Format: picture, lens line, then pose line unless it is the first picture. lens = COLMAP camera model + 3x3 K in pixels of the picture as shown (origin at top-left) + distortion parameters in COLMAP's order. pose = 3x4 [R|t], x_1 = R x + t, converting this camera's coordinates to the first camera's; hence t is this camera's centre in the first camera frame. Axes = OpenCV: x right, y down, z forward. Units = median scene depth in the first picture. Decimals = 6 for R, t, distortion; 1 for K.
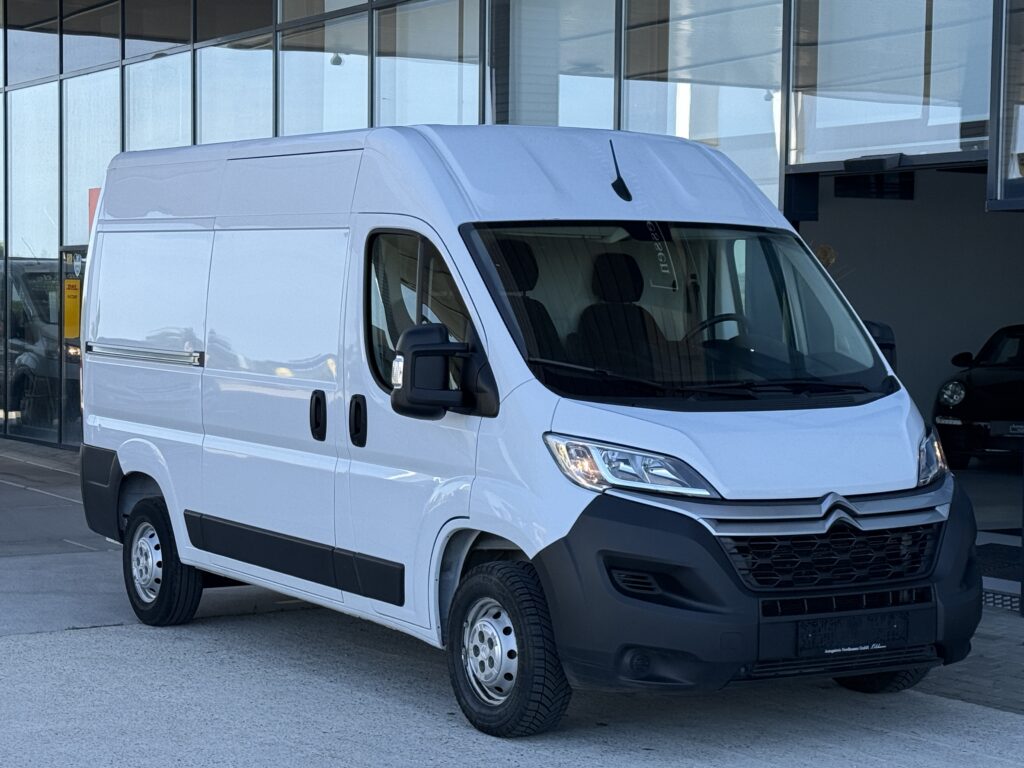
lens RADIAL K [[2172.9, 0, 512.0], [0, 2172.9, 384.0], [0, 0, 1]] dist [0.007477, 0.055820]
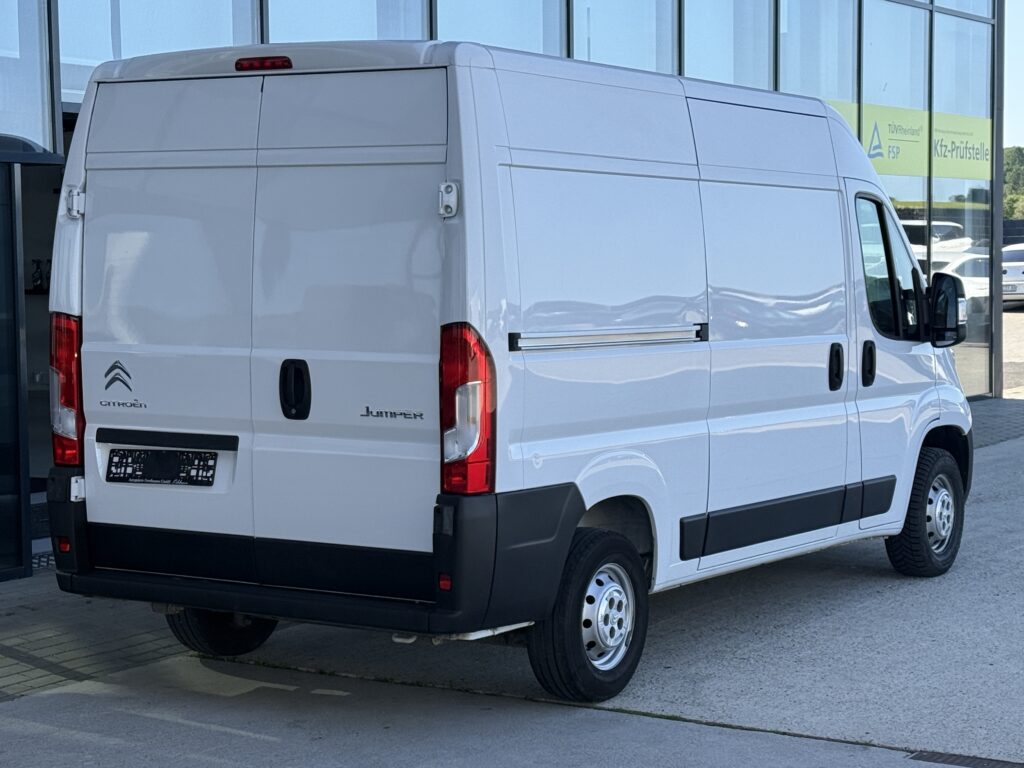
lens RADIAL K [[2172.9, 0, 512.0], [0, 2172.9, 384.0], [0, 0, 1]] dist [0.007477, 0.055820]
pose [[-0.439875, -0.062692, 0.895868, -0.957668], [0.036513, 0.995487, 0.087591, -0.074998], [-0.897316, 0.071240, -0.435601, 1.584639]]
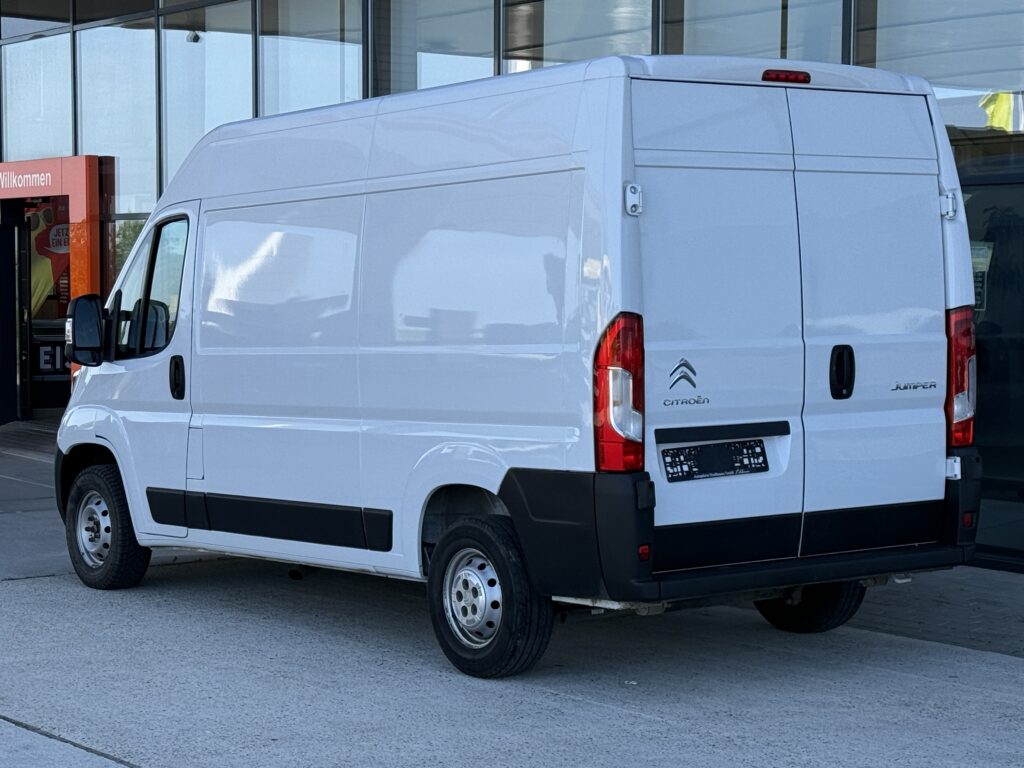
lens RADIAL K [[2328.4, 0, 512.0], [0, 2328.4, 384.0], [0, 0, 1]] dist [-0.026812, 0.014043]
pose [[-0.996662, 0.009439, -0.081091, -0.161978], [0.002144, 0.995977, 0.089580, -0.084809], [0.081610, 0.089107, -0.992673, 2.129715]]
